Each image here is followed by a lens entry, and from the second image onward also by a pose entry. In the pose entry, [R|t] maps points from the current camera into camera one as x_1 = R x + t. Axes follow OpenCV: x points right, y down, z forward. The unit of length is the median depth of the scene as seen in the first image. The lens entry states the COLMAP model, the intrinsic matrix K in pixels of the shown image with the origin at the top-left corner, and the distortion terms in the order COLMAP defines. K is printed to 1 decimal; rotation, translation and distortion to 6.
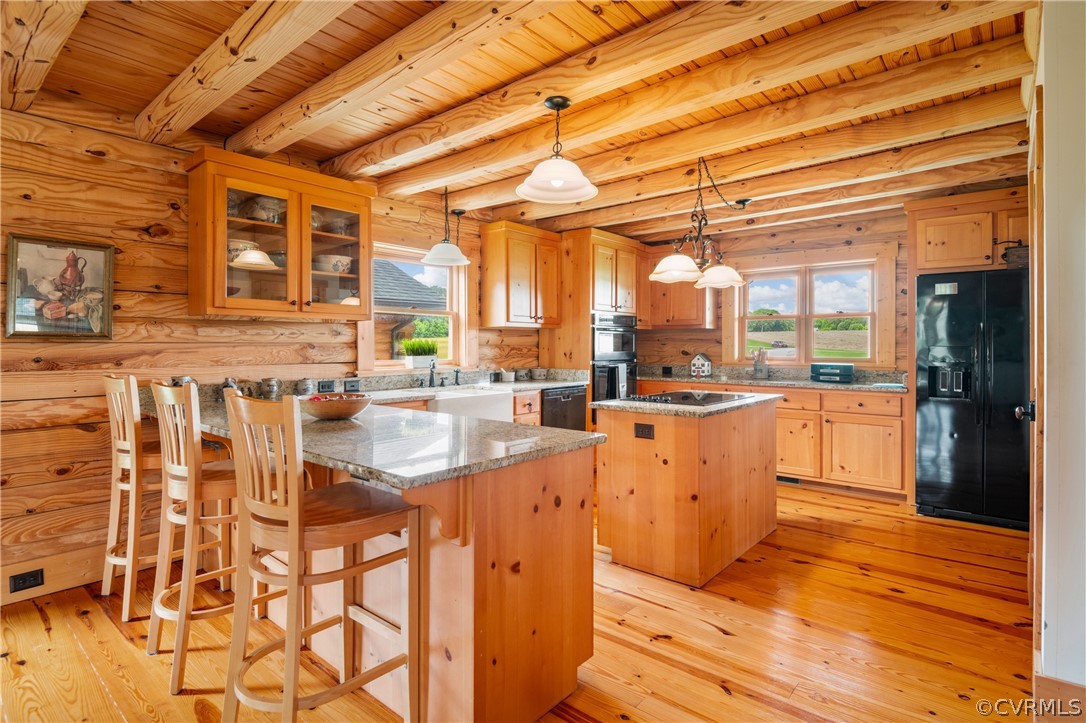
lens RADIAL K [[550.7, 0, 536.6], [0, 550.7, 345.8], [0, 0, 1]] dist [-0.002733, -0.000934]
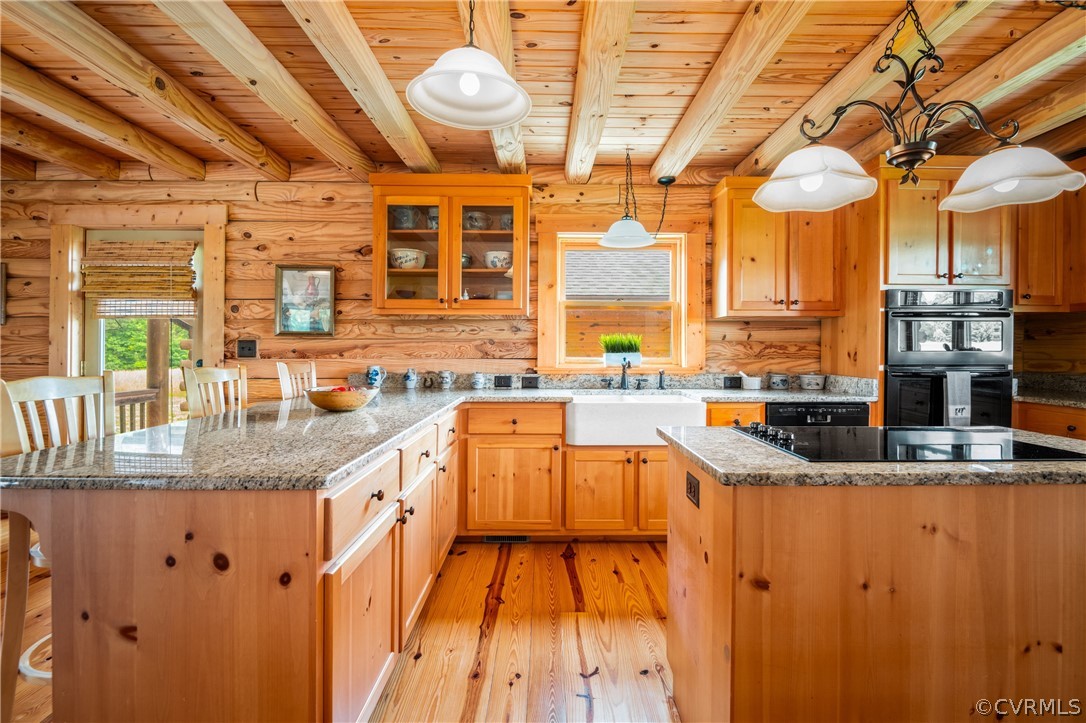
lens RADIAL K [[497.4, 0, 547.9], [0, 497.4, 354.7], [0, 0, 1]] dist [0.014387, -0.016624]
pose [[0.664751, 0.010015, -0.746997, 0.328708], [-0.003012, 0.999938, 0.010726, 0.012537], [0.747059, -0.004880, 0.664740, 0.398735]]
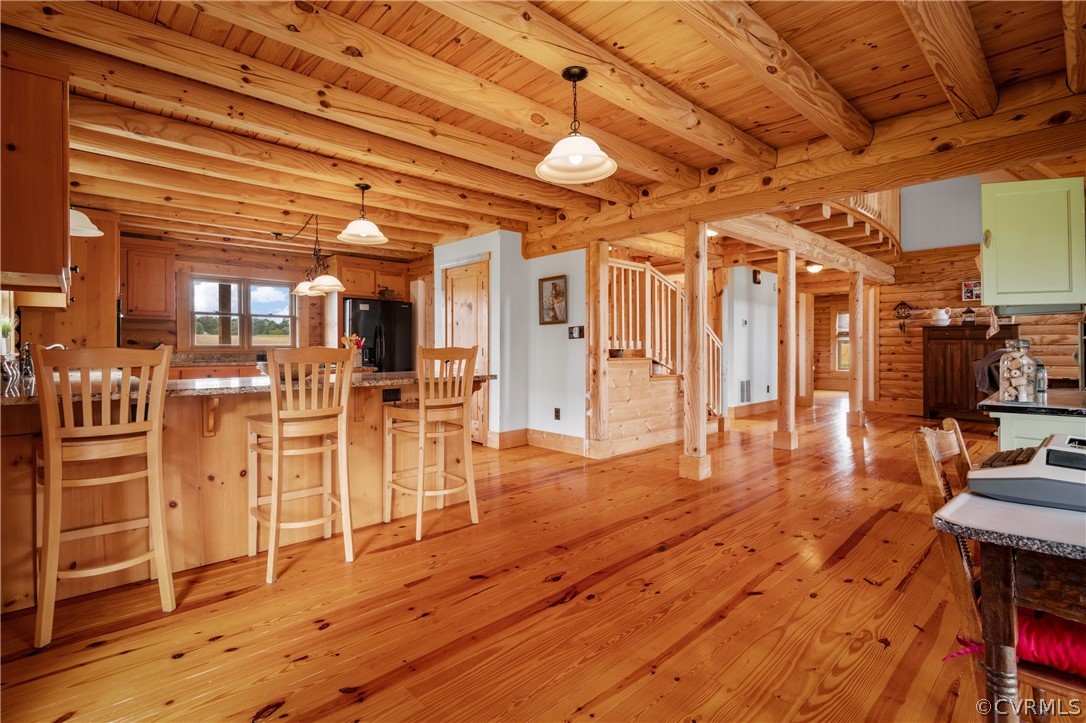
lens RADIAL K [[514.9, 0, 543.5], [0, 514.9, 345.8], [0, 0, 1]] dist [-0.001080, -0.000209]
pose [[0.109358, 0.001456, 0.994001, -0.888498], [0.002475, 0.999995, -0.001737, 0.033675], [-0.993999, 0.002650, 0.109354, 0.162698]]
